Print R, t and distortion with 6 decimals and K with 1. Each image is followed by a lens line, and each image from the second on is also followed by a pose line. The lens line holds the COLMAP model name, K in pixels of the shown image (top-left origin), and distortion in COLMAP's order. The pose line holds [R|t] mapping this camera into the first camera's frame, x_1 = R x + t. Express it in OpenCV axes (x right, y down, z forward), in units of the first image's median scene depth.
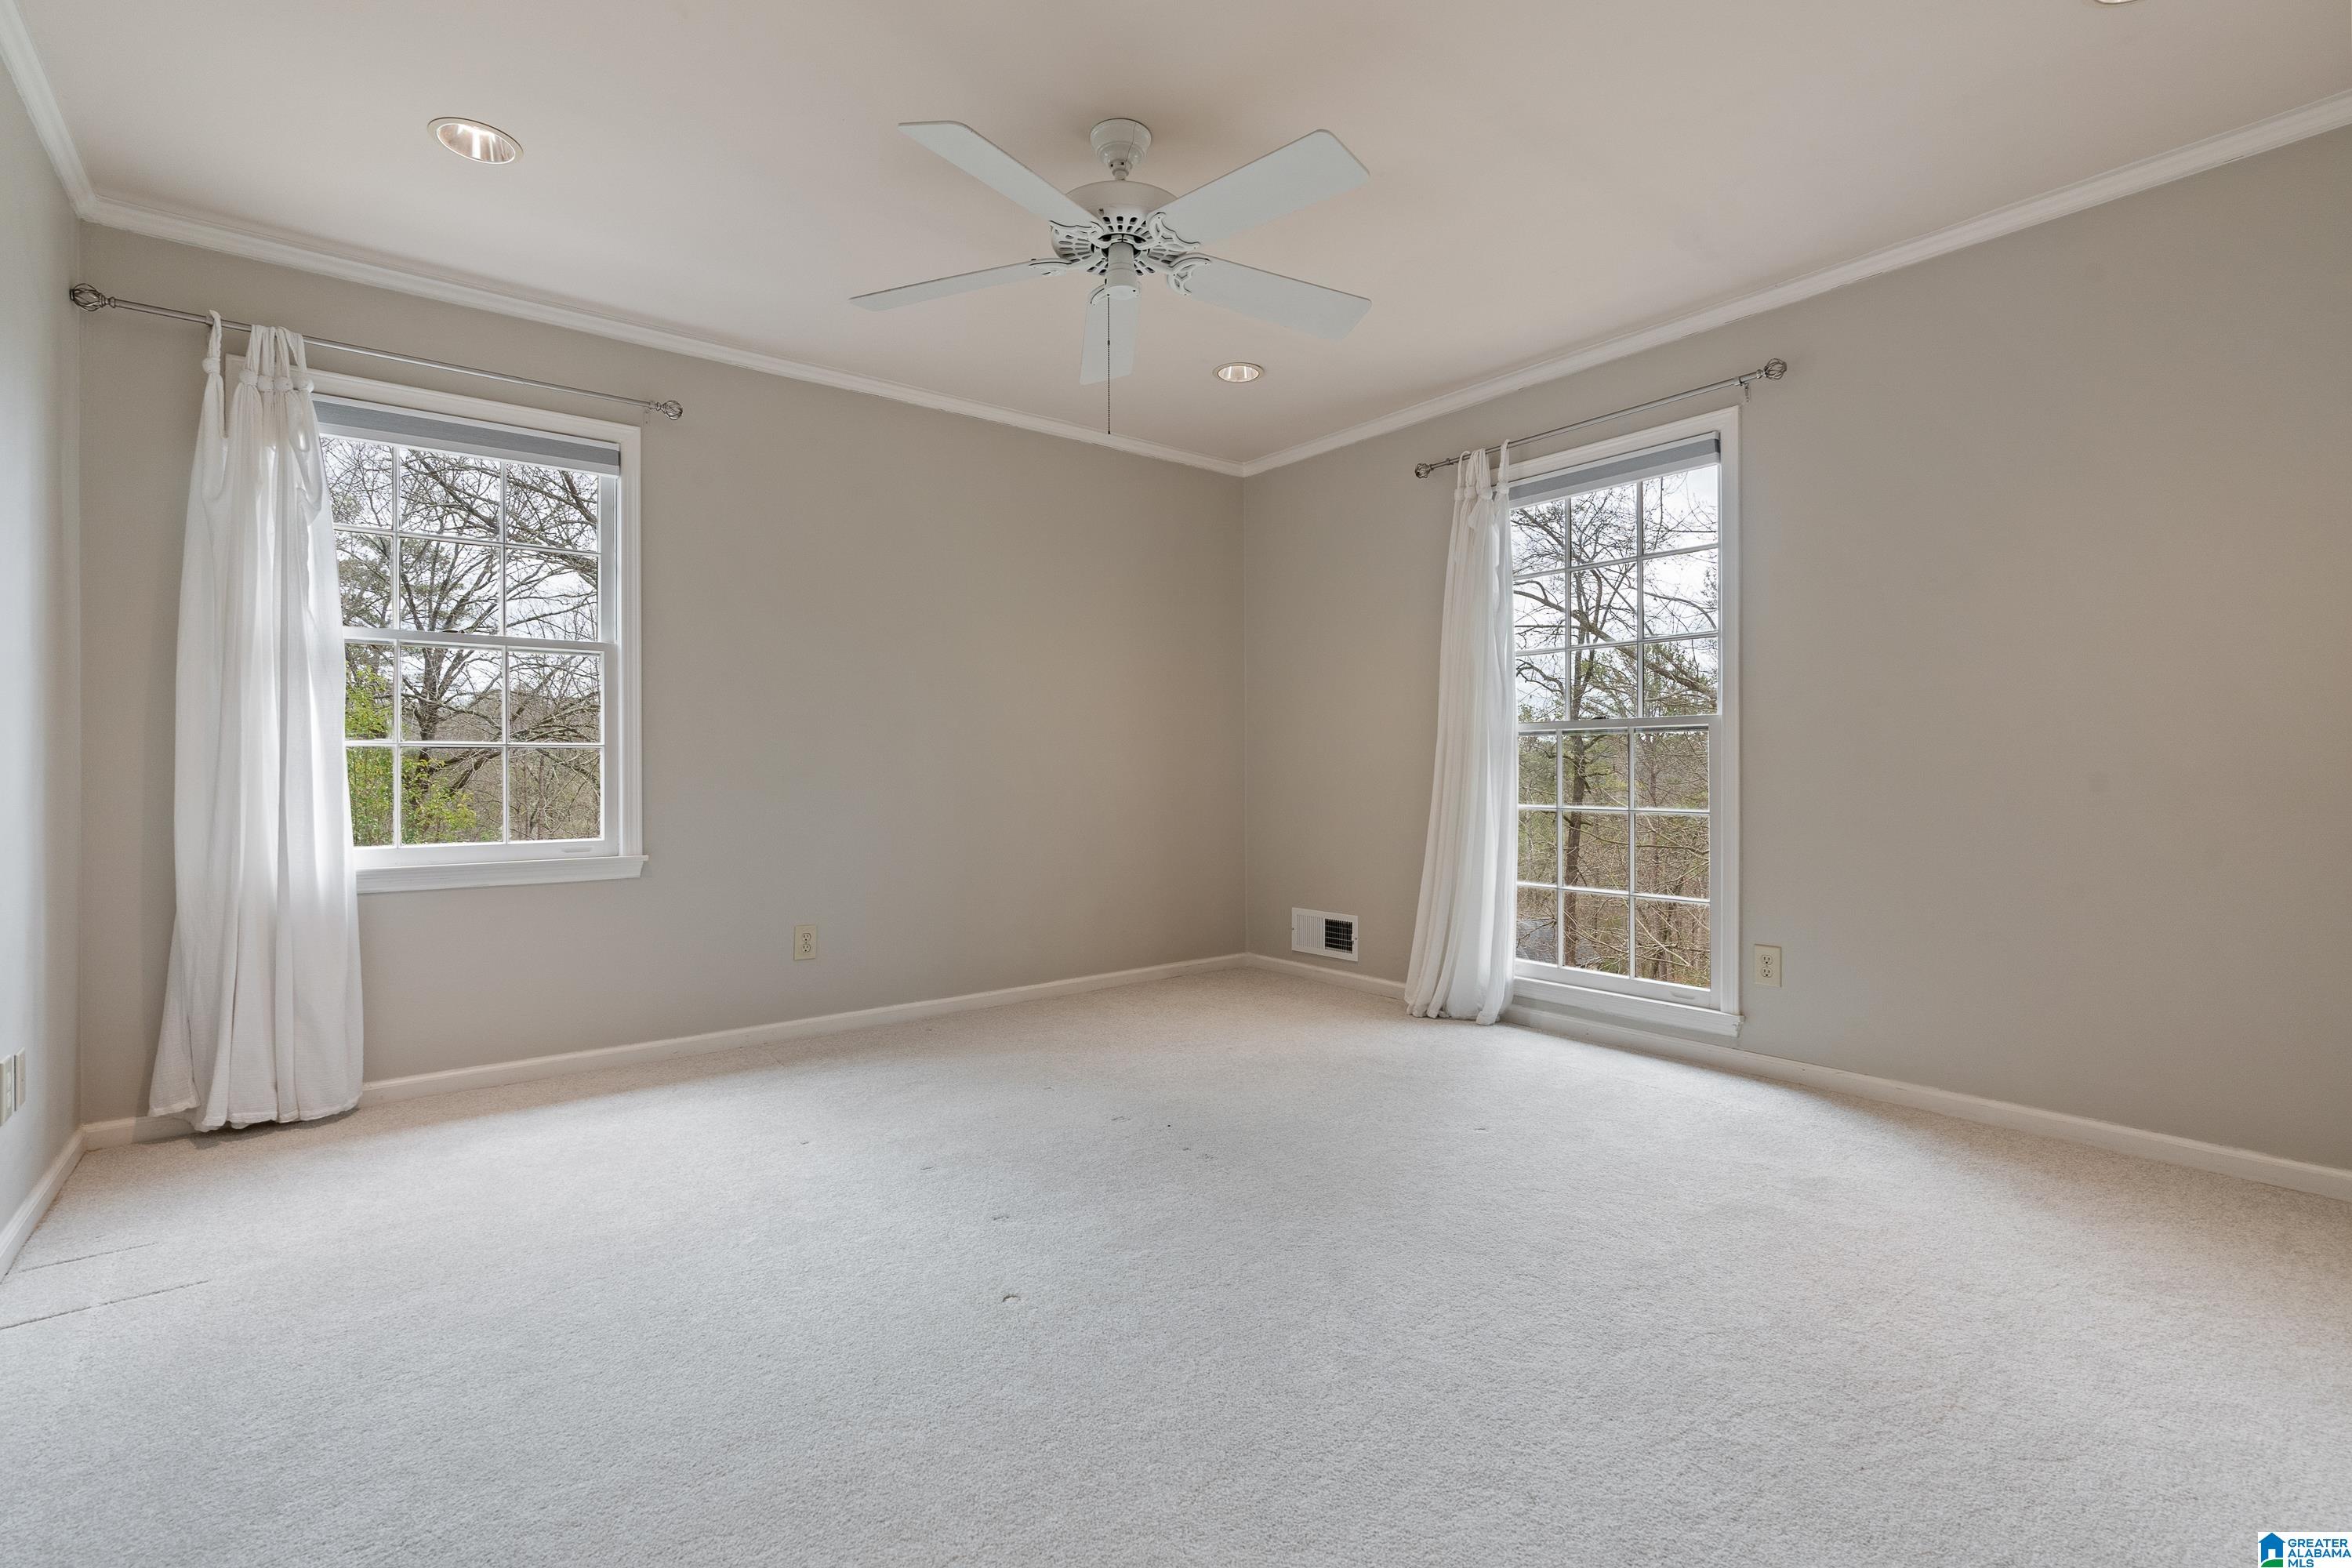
lens RADIAL K [[1059.6, 0, 1180.6], [0, 1059.6, 769.5], [0, 0, 1]] dist [-0.002332, -0.000236]
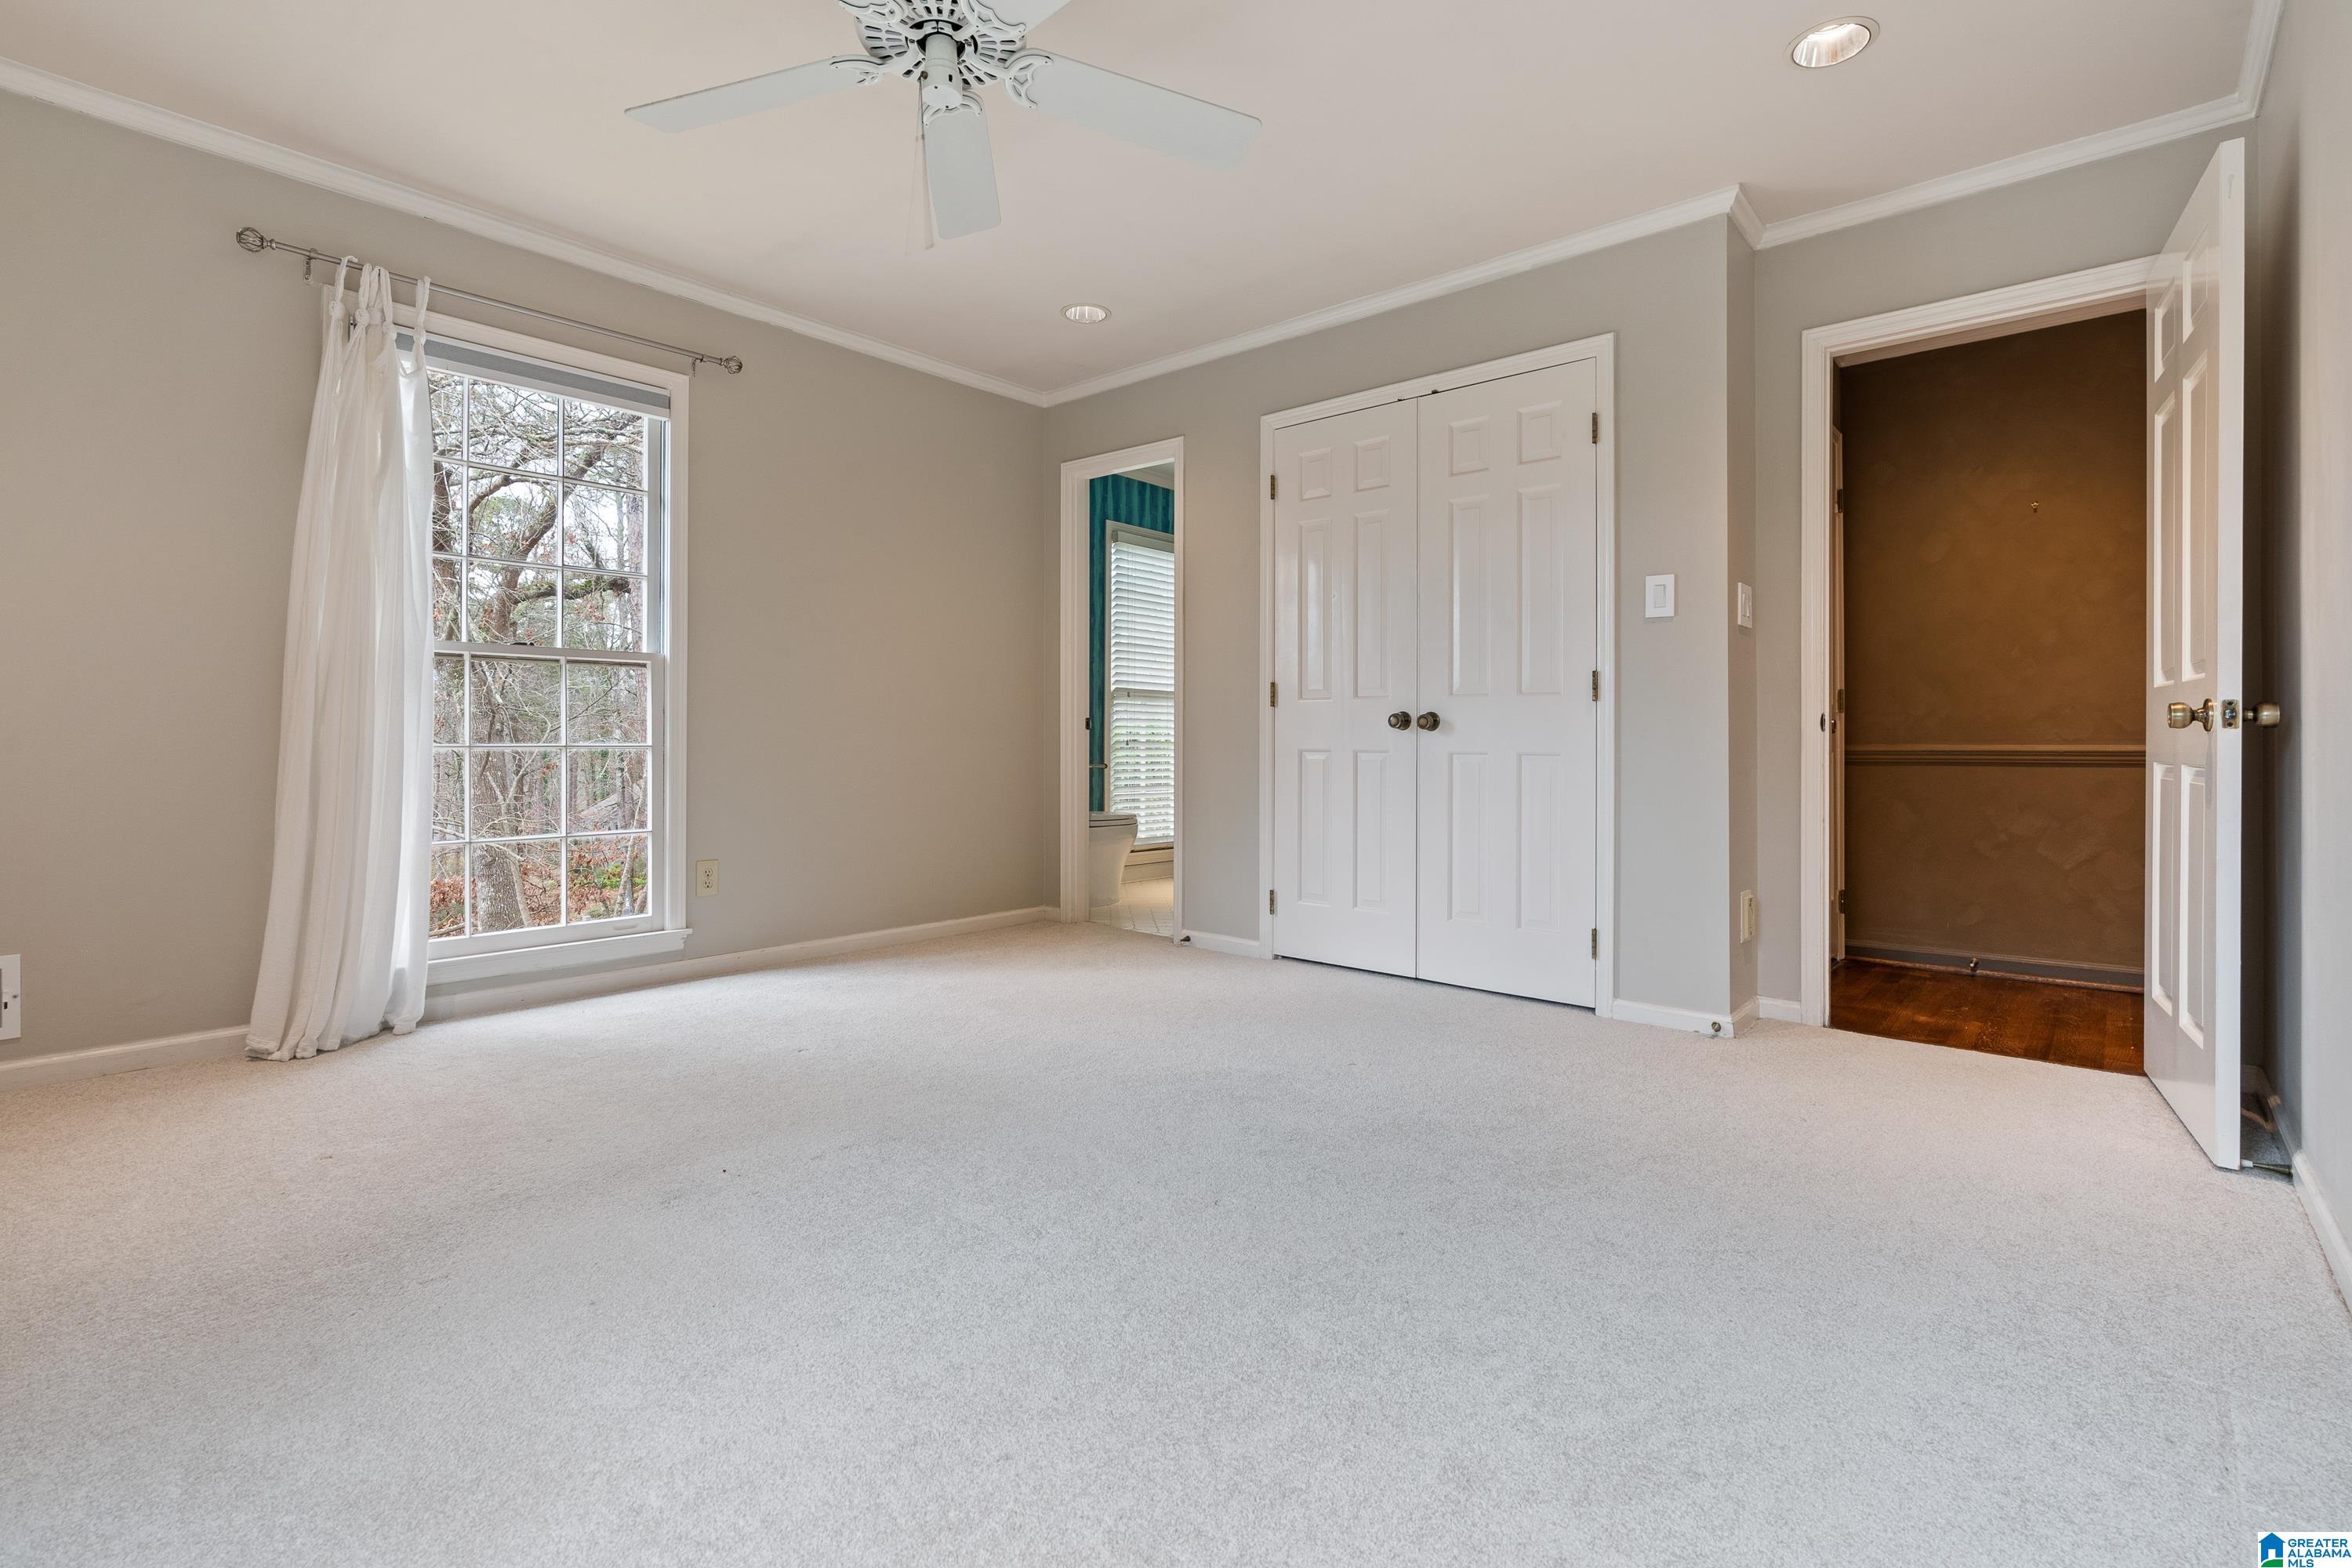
lens RADIAL K [[1059.6, 0, 1180.6], [0, 1059.6, 769.5], [0, 0, 1]] dist [-0.002332, -0.000236]
pose [[-0.172288, -0.038710, 0.984286, -0.568700], [-0.002484, 0.999241, 0.038863, 0.019176], [-0.985044, 0.004251, -0.172253, 0.594728]]
